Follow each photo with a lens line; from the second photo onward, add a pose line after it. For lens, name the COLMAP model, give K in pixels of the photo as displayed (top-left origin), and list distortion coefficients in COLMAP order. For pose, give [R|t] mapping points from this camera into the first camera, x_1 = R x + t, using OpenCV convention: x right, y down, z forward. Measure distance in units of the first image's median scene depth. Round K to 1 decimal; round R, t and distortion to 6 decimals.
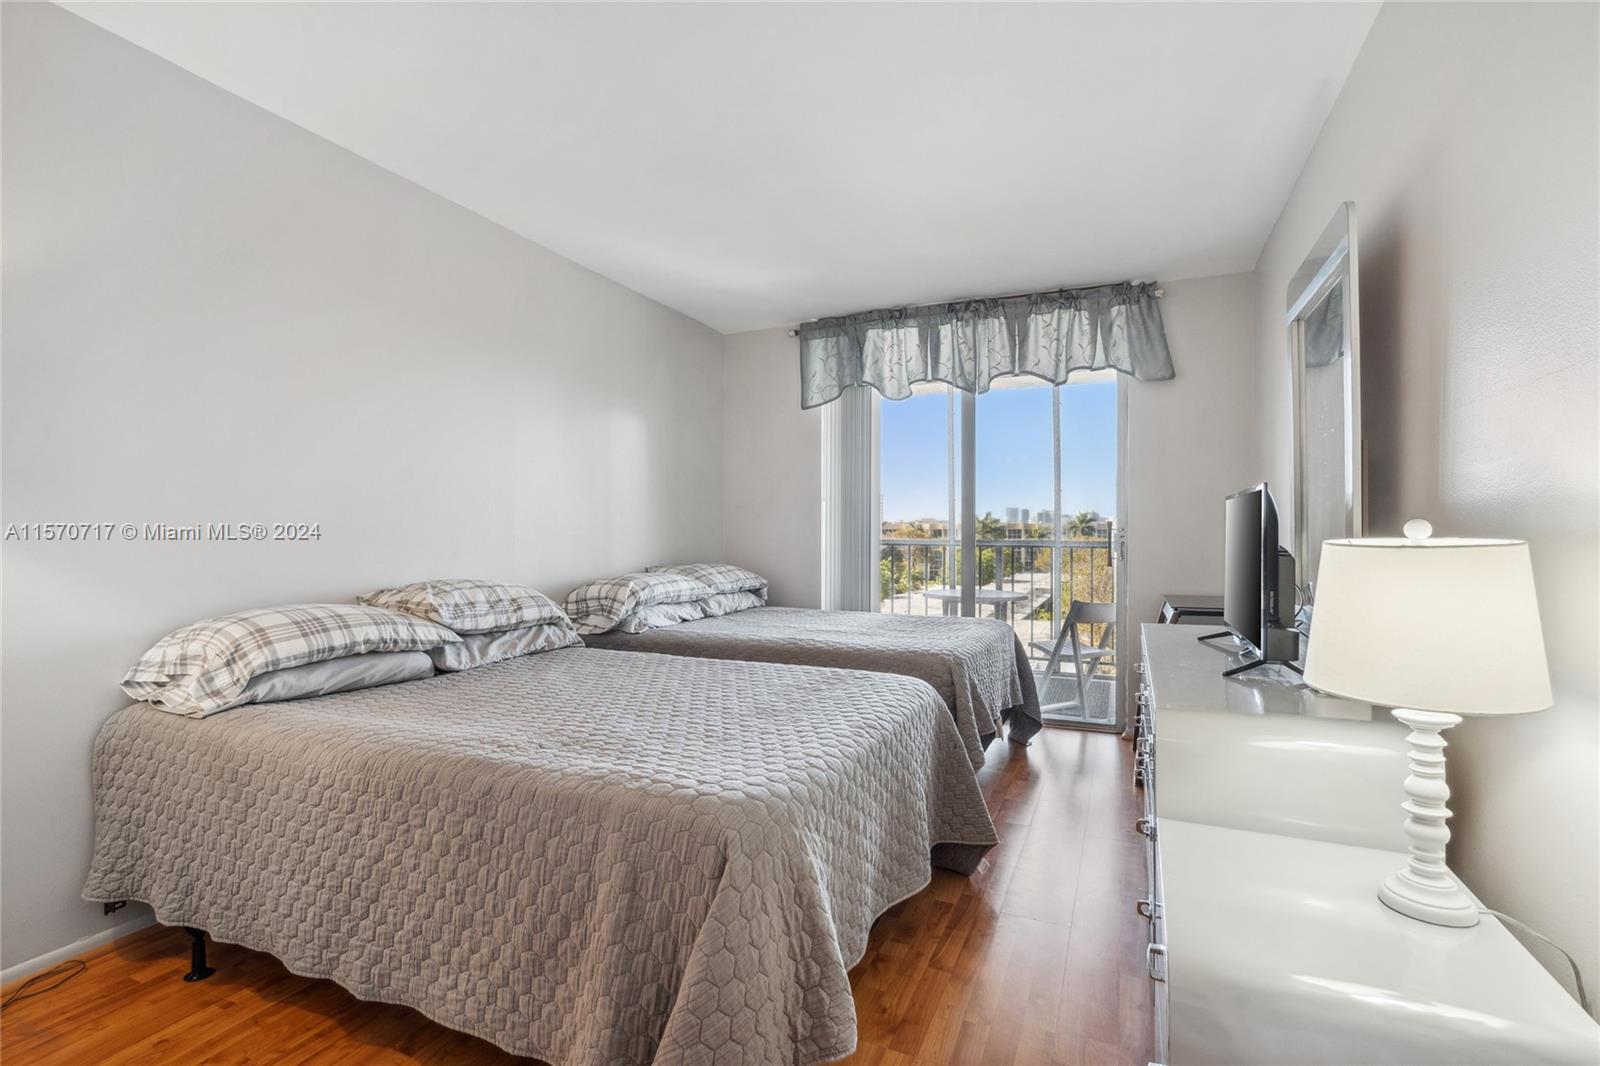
lens RADIAL K [[732.6, 0, 800.9], [0, 732.6, 536.6], [0, 0, 1]] dist [-0.014155, 0.001385]
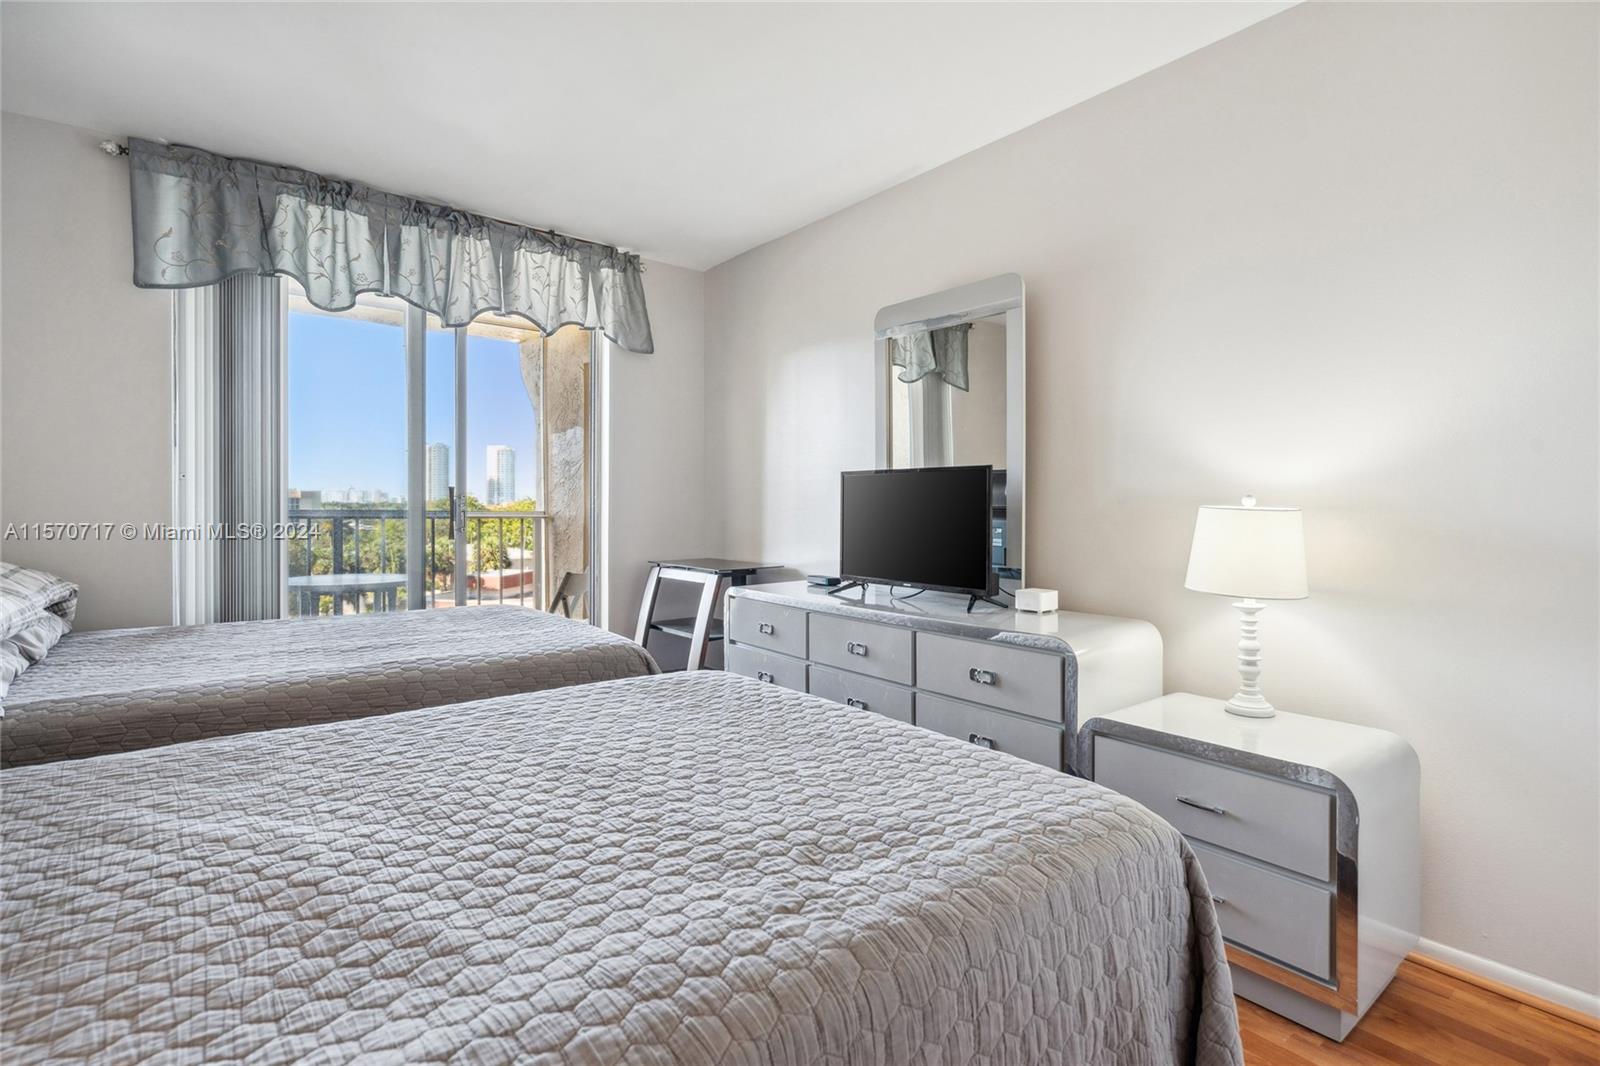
lens RADIAL K [[770.6, 0, 831.9], [0, 770.6, 500.9], [0, 0, 1]] dist [0.002726, 0.000330]
pose [[0.447019, 0.002214, 0.894522, -0.320110], [-0.002338, 0.999996, -0.001306, -0.003940], [-0.894521, -0.001508, 0.447023, 0.246209]]
